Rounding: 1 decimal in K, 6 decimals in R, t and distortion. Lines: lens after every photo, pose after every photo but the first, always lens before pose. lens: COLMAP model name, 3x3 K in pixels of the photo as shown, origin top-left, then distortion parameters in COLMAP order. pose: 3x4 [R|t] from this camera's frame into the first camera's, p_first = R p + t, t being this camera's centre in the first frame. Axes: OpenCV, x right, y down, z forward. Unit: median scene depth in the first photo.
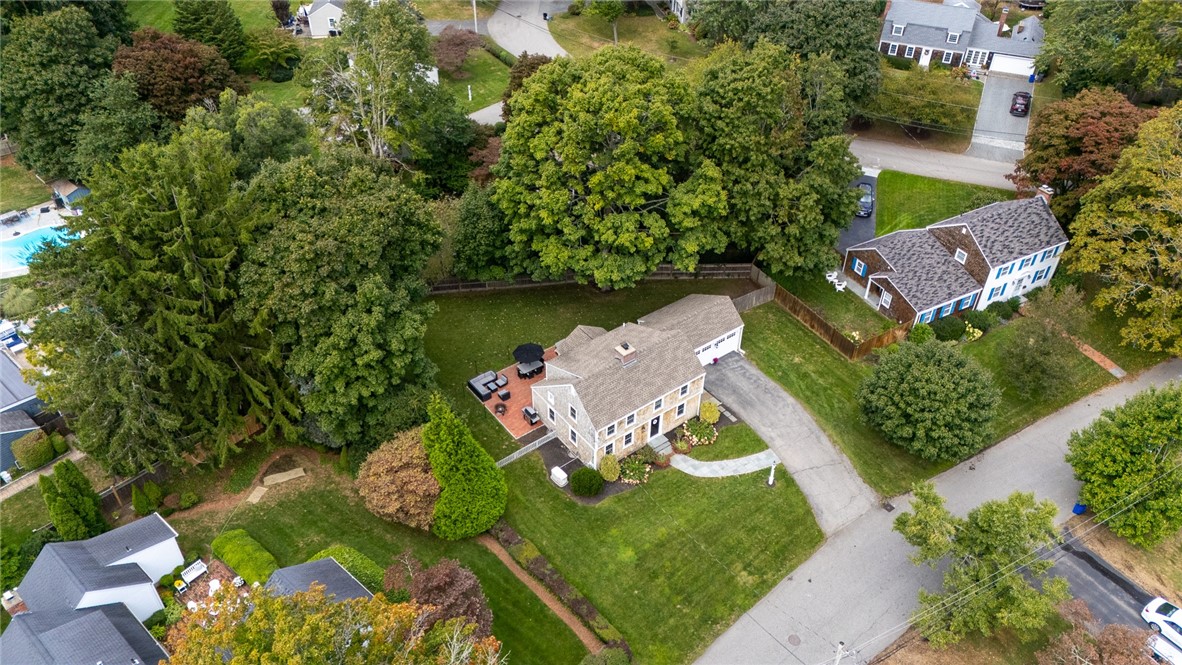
lens RADIAL K [[854.3, 0, 594.7], [0, 854.3, 329.0], [0, 0, 1]] dist [0.054142, -0.013388]
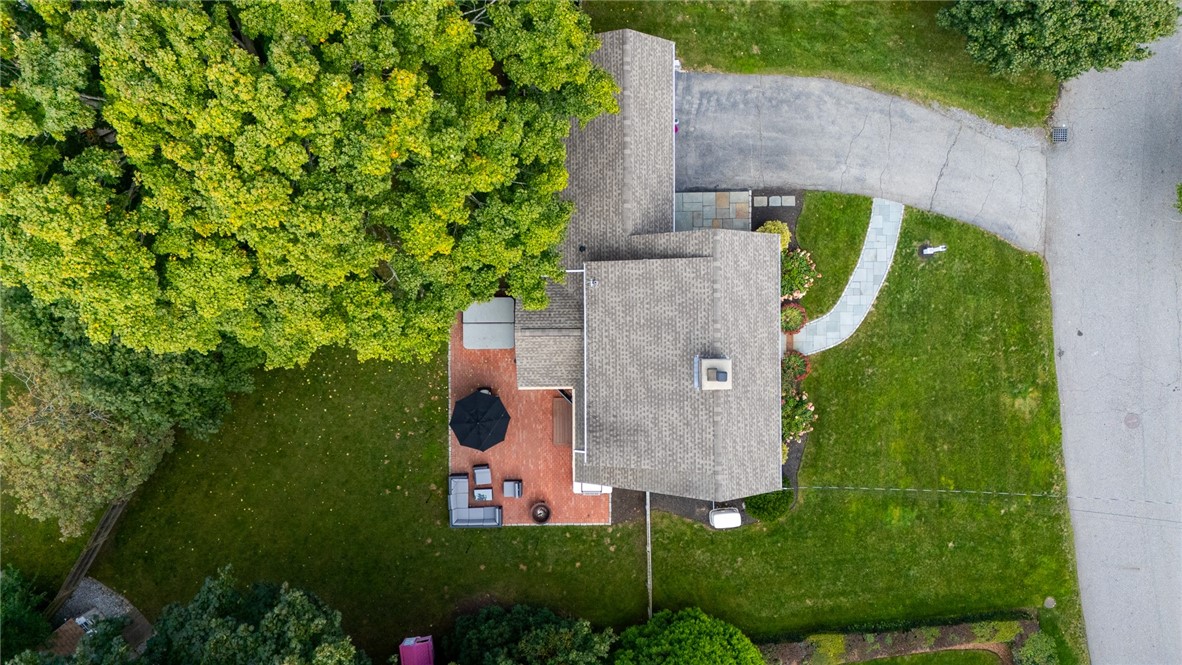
lens RADIAL K [[854.3, 0, 598.0], [0, 854.3, 323.9], [0, 0, 1]] dist [0.054142, -0.013388]
pose [[0.599533, -0.800313, -0.007683, 0.020558], [0.493774, 0.362309, 0.790518, -0.405138], [-0.629879, -0.477735, 0.612390, 0.701399]]
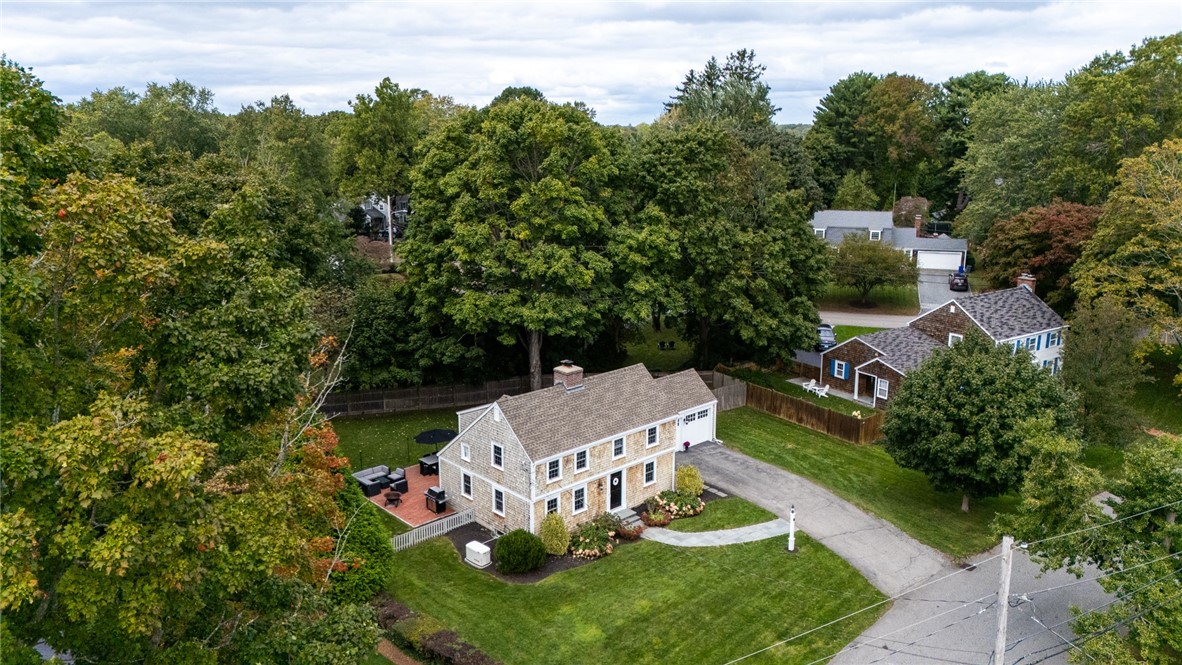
lens RADIAL K [[854.3, 0, 594.9], [0, 854.3, 333.8], [0, 0, 1]] dist [0.054142, -0.013388]
pose [[0.995205, -0.032770, 0.092162, -0.007077], [0.069348, 0.900858, -0.428538, 0.292933], [-0.068982, 0.432874, 0.898811, 0.307597]]
